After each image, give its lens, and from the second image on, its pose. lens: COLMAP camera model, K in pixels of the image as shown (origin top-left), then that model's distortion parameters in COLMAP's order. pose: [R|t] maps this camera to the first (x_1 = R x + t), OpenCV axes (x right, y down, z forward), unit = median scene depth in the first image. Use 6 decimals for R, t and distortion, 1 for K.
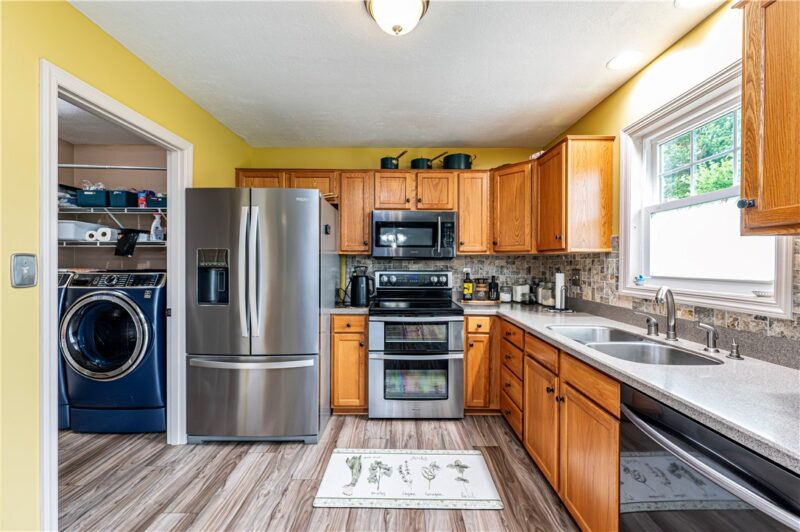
lens RADIAL K [[312.4, 0, 393.2], [0, 312.4, 266.3], [0, 0, 1]] dist [0.001006, 0.000058]
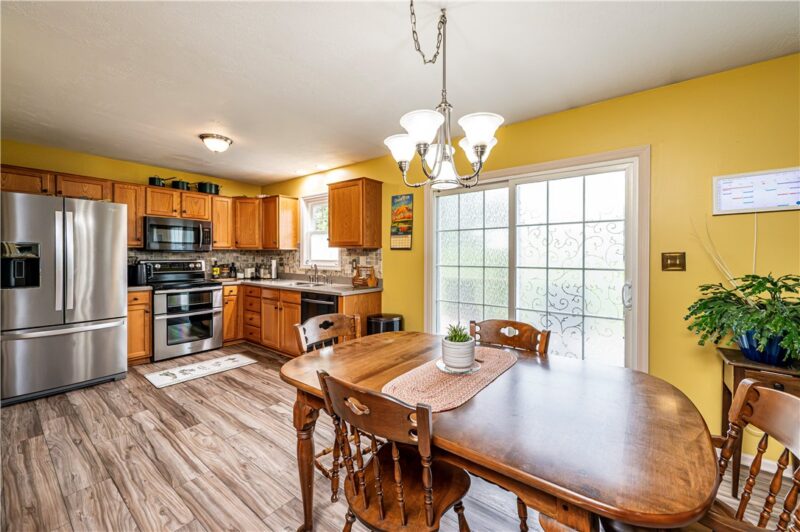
lens RADIAL K [[318.7, 0, 400.7], [0, 318.7, 257.0], [0, 0, 1]] dist [-0.000018, -0.000074]
pose [[0.594259, -0.004643, 0.804260, -0.583344], [0.004694, 0.999986, 0.002304, 0.003463], [-0.804260, 0.002406, 0.594273, -0.797327]]
